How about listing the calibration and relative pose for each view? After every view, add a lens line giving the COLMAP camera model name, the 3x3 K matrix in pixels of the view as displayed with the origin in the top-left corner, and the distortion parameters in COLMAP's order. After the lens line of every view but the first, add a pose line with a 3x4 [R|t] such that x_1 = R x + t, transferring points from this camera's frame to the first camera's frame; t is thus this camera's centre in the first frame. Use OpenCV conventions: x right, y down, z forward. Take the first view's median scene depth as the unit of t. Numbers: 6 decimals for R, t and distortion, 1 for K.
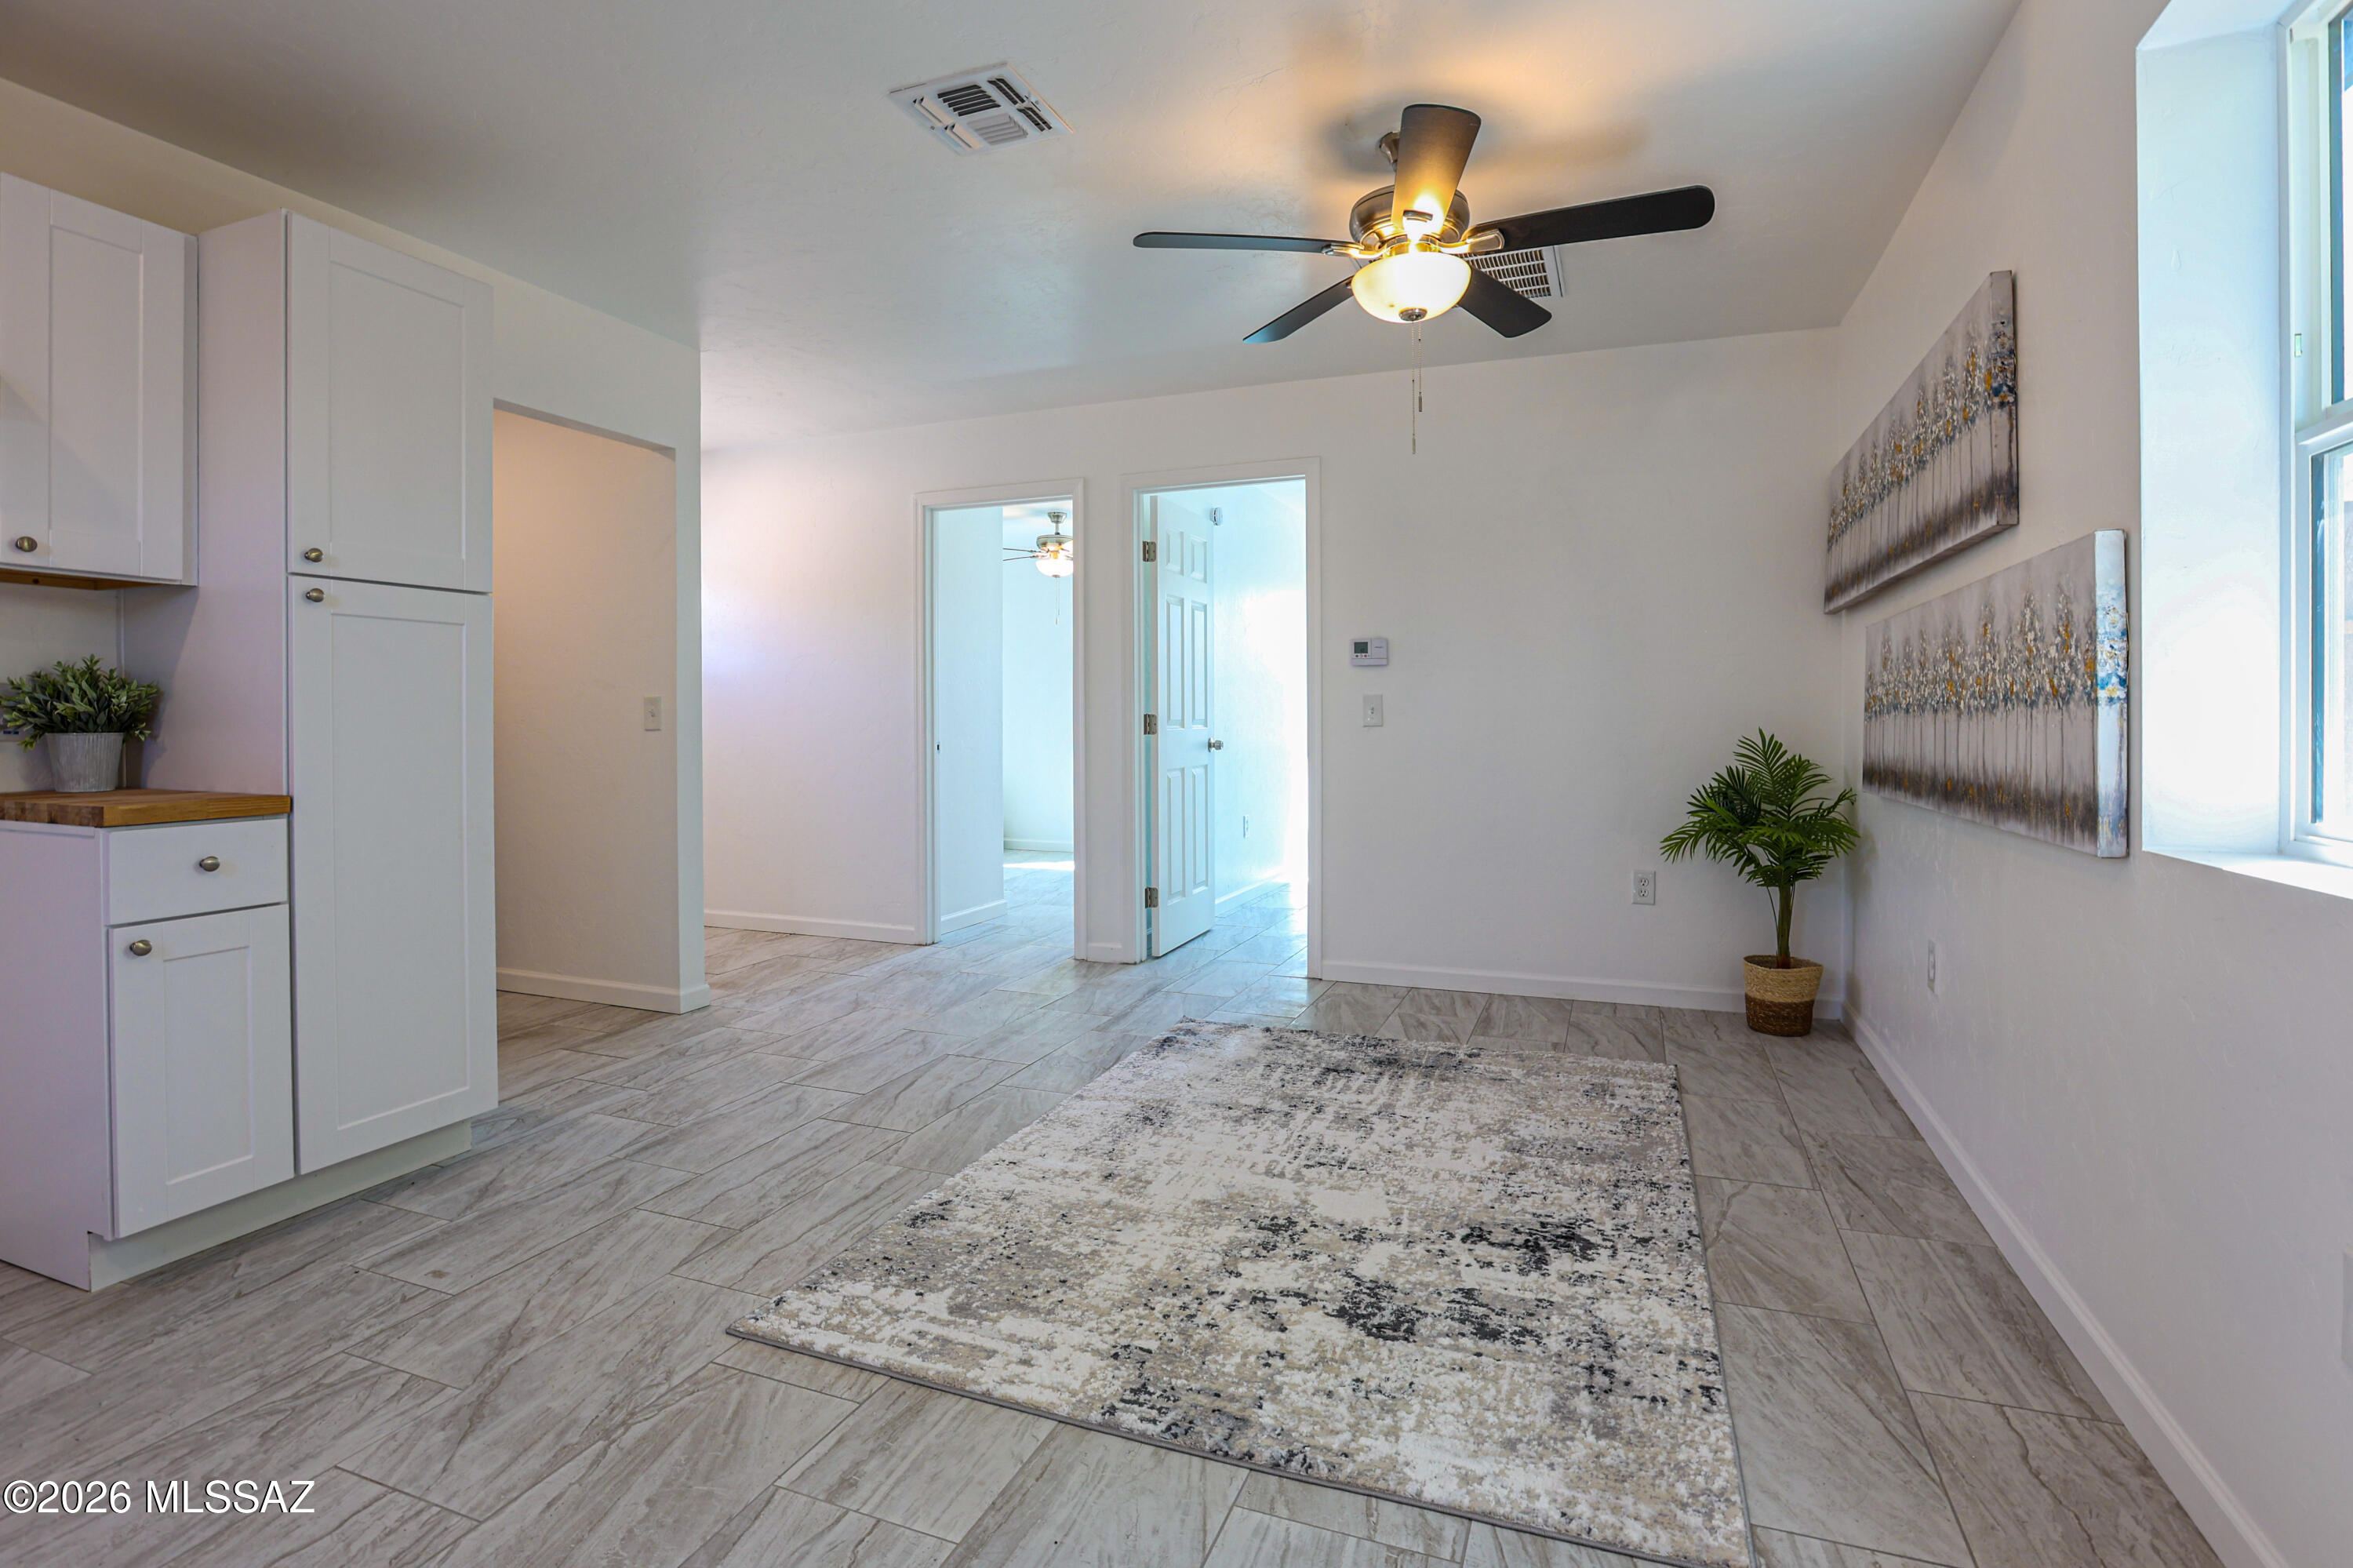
lens RADIAL K [[1114.3, 0, 1208.0], [0, 1114.3, 723.8], [0, 0, 1]] dist [-0.052310, 0.016512]
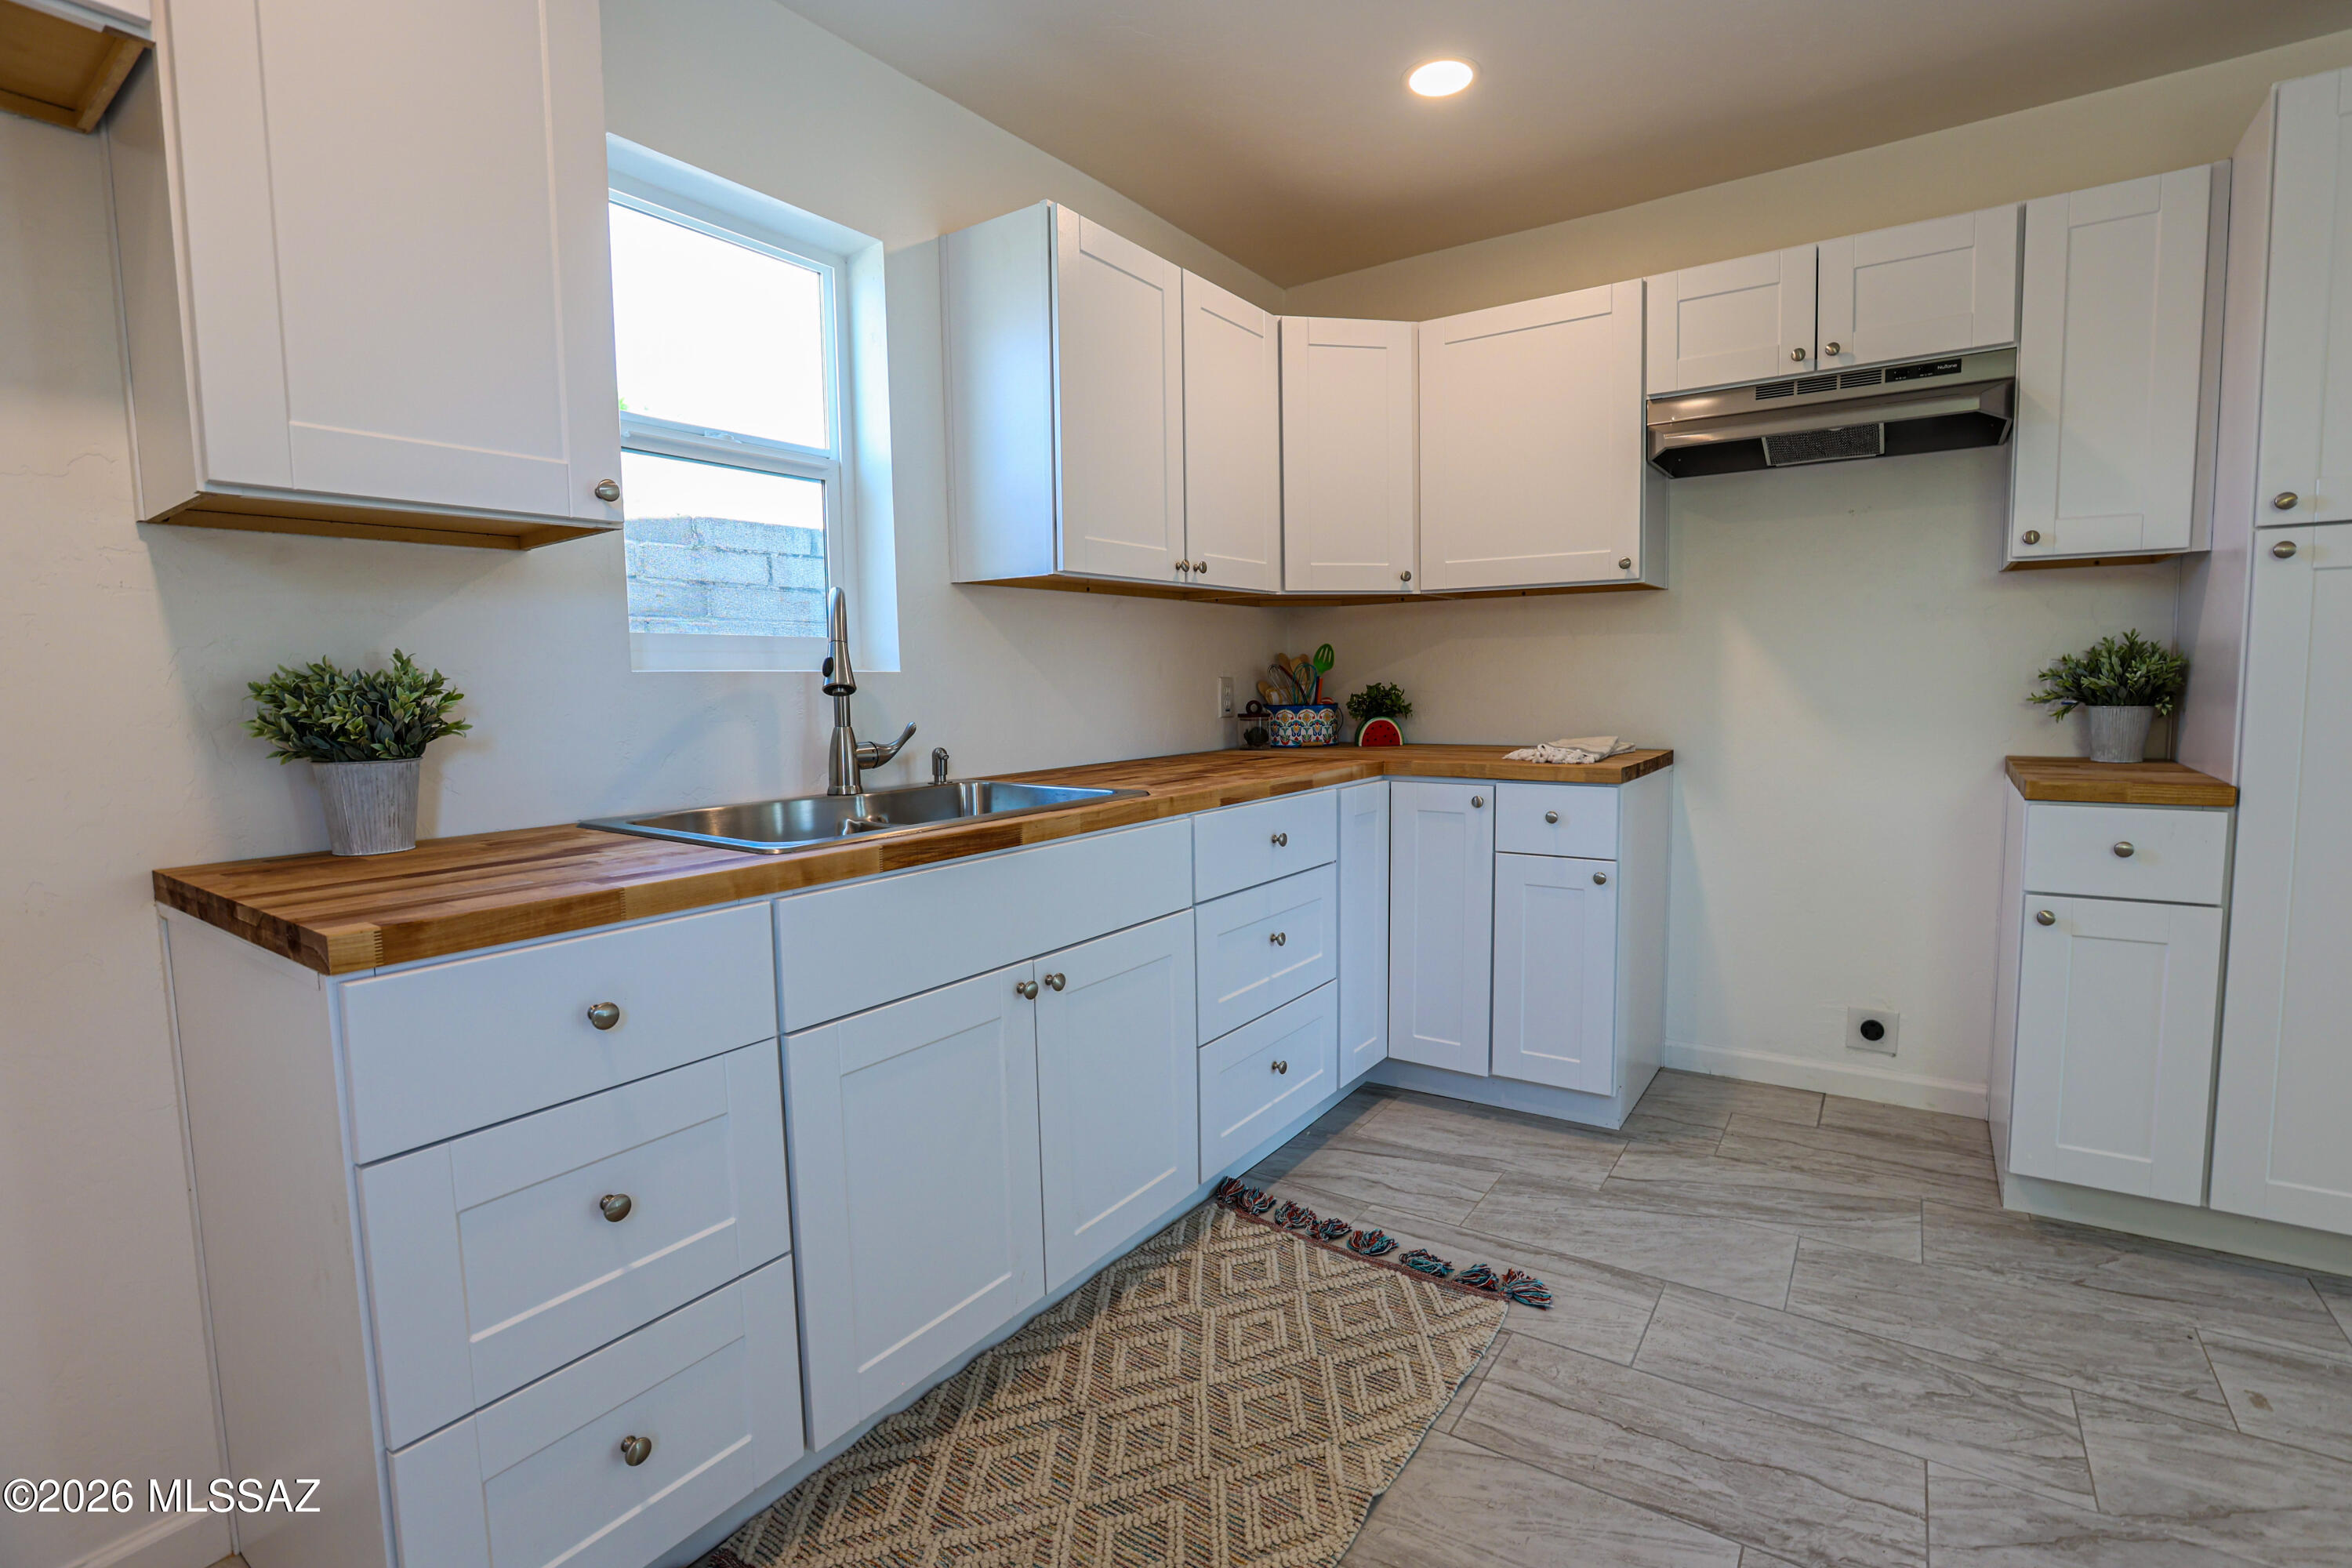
lens RADIAL K [[1070.4, 0, 1188.7], [0, 1070.4, 776.7], [0, 0, 1]] dist [-0.043837, 0.011565]
pose [[-0.235813, 0.096596, -0.966986, 0.158375], [0.014027, 0.995282, 0.096002, -0.034242], [0.971697, 0.009075, -0.236055, 0.380916]]
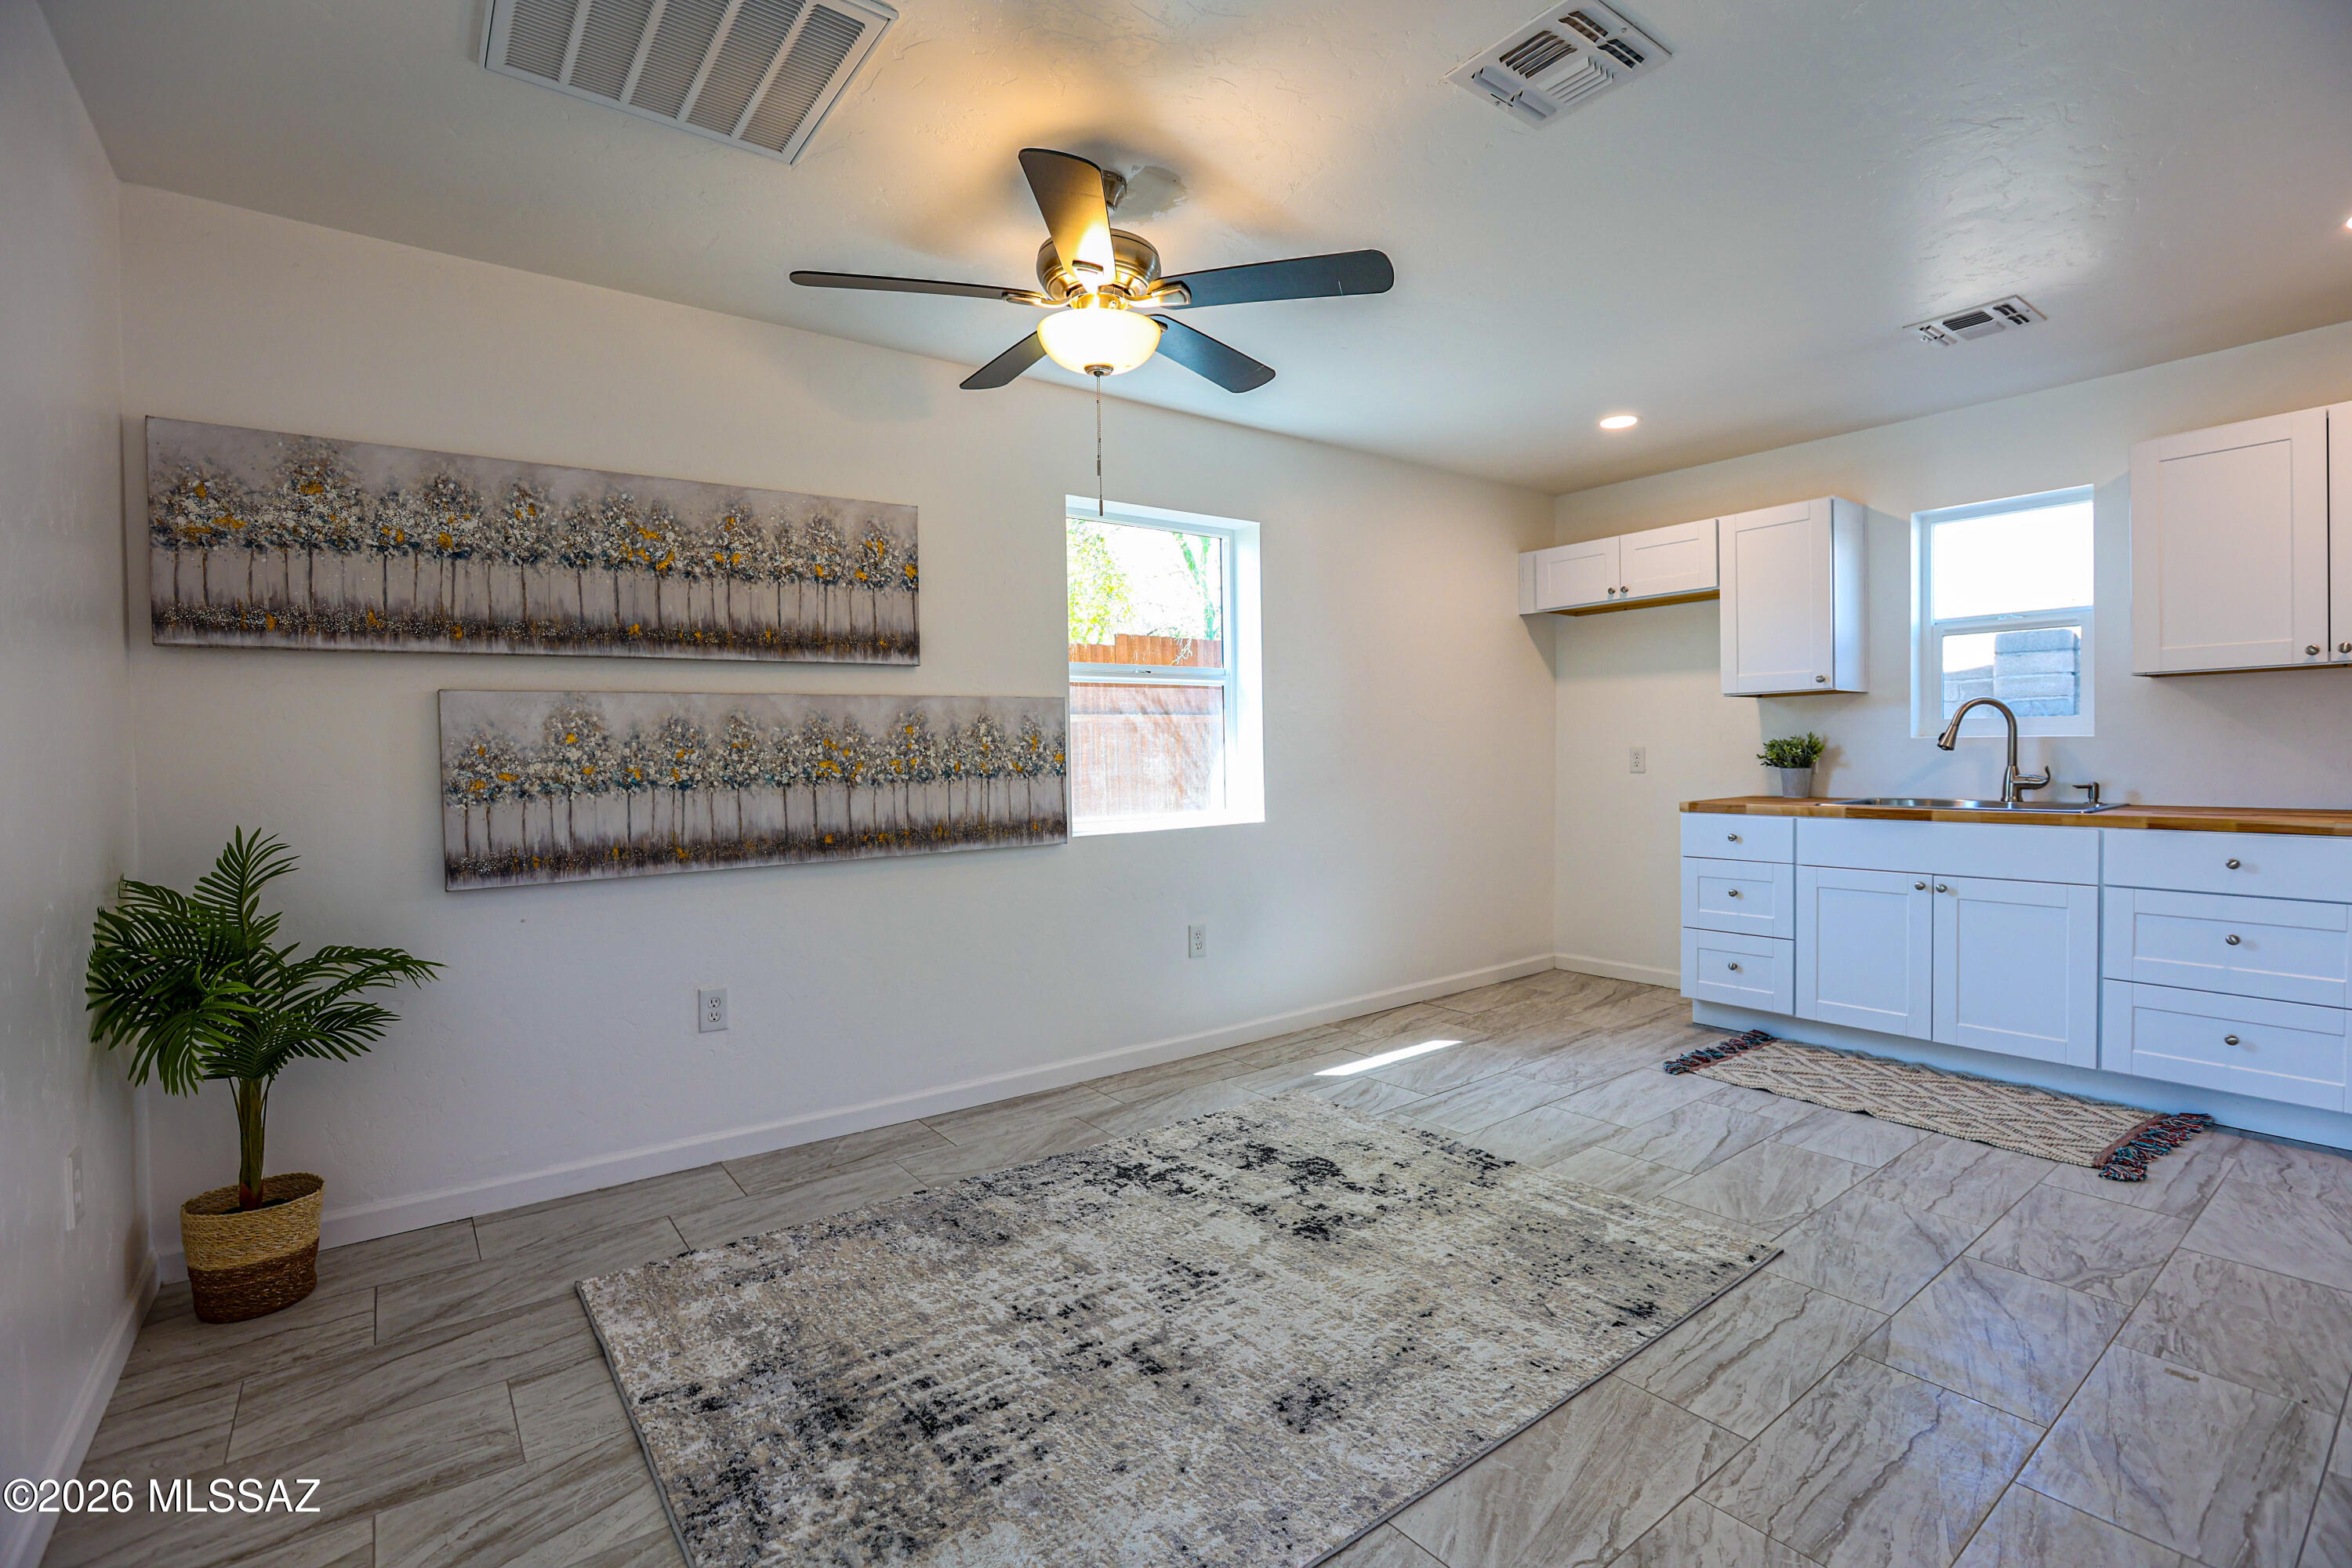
lens RADIAL K [[1064.9, 0, 1200.7], [0, 1064.9, 777.9], [0, 0, 1]] dist [-0.056376, 0.017718]
pose [[-0.850763, 0.006584, 0.525508, -0.431405], [0.022084, 0.999486, 0.023229, -0.043042], [-0.525085, 0.031368, -0.850472, 2.050286]]
